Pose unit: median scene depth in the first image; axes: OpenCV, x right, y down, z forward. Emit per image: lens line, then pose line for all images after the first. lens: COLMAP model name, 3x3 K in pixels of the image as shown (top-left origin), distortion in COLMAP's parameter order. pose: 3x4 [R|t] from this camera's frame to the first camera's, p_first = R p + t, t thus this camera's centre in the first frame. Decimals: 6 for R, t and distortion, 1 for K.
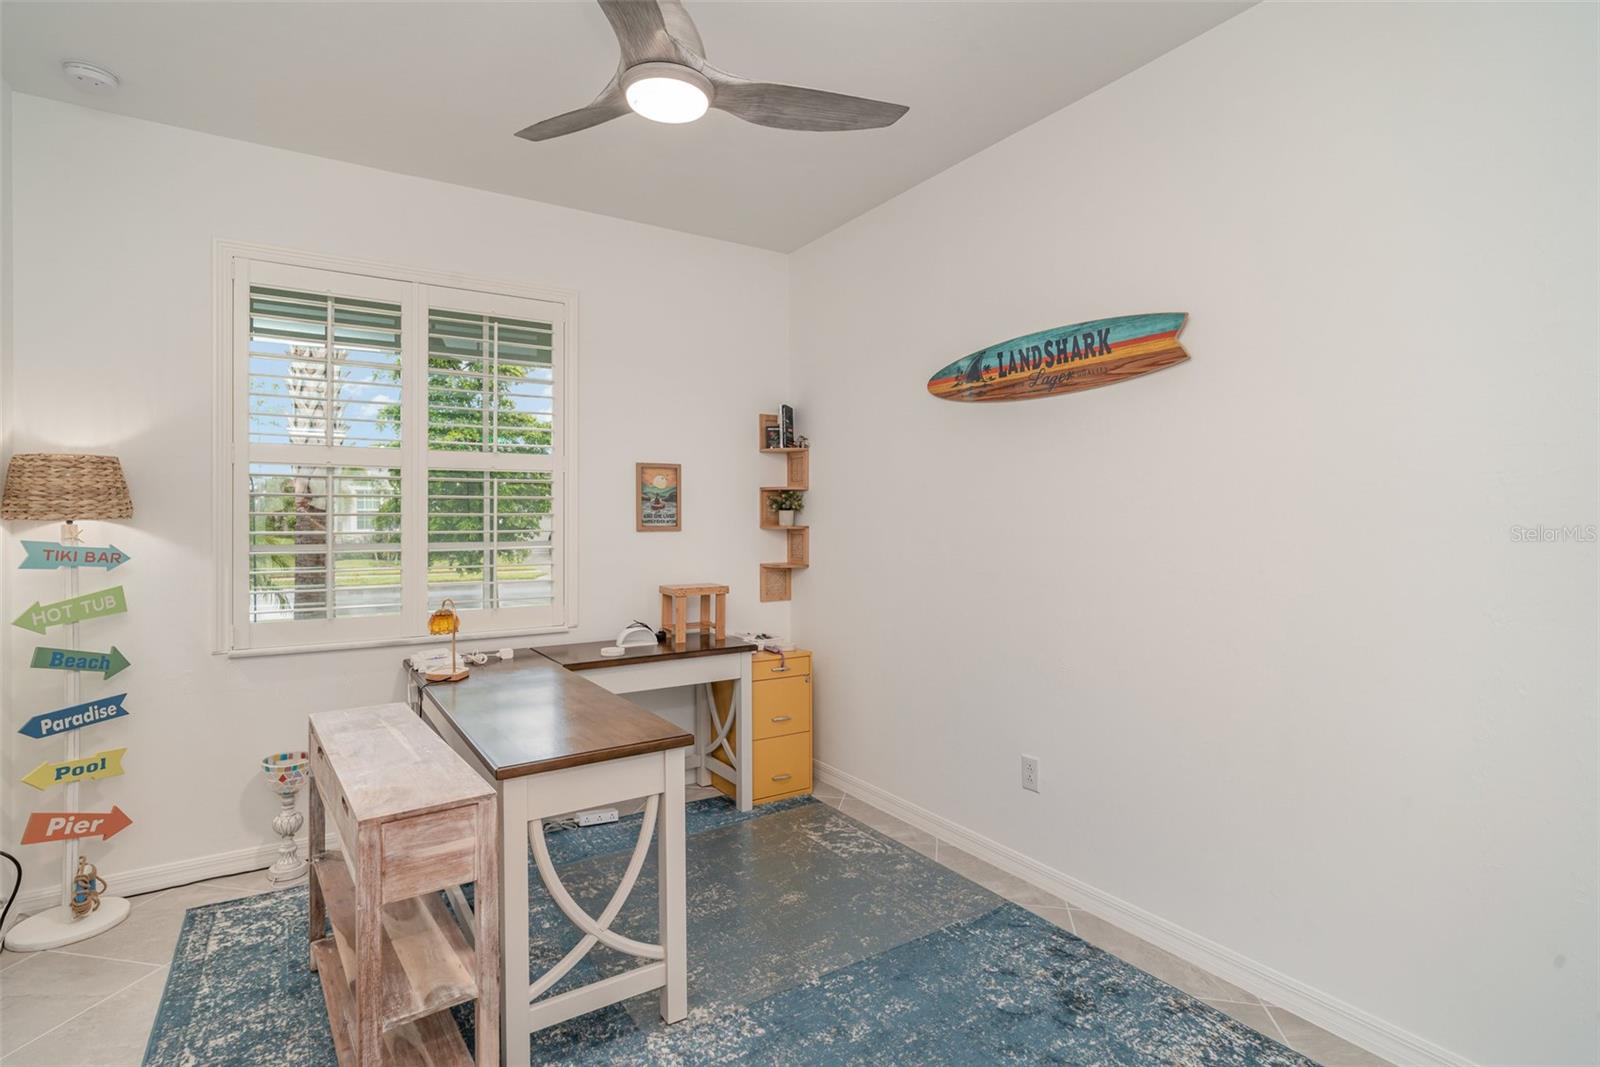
lens RADIAL K [[780.7, 0, 799.6], [0, 780.7, 530.9], [0, 0, 1]] dist [-0.020848, 0.008806]
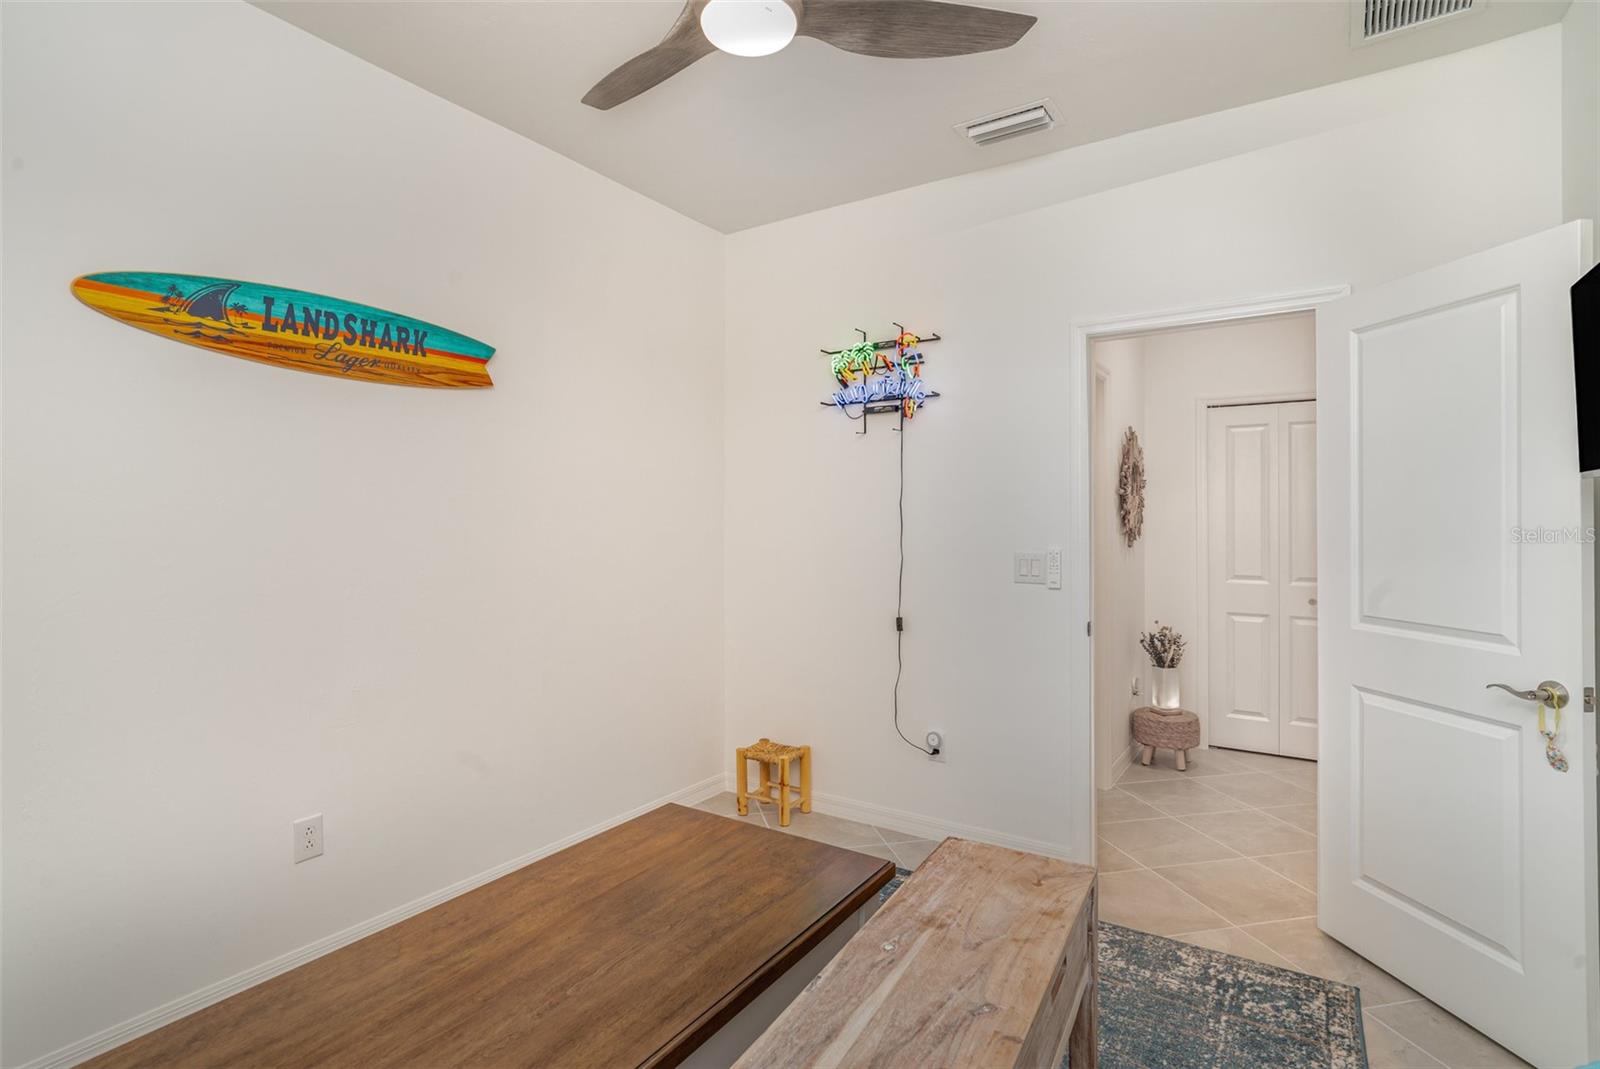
lens RADIAL K [[780.7, 0, 800.0], [0, 780.7, 527.8], [0, 0, 1]] dist [-0.020848, 0.008806]
pose [[-0.364368, -0.002361, 0.931252, -0.661350], [0.007299, 0.999959, 0.005391, -0.008972], [-0.931226, 0.008762, -0.364336, 0.852107]]
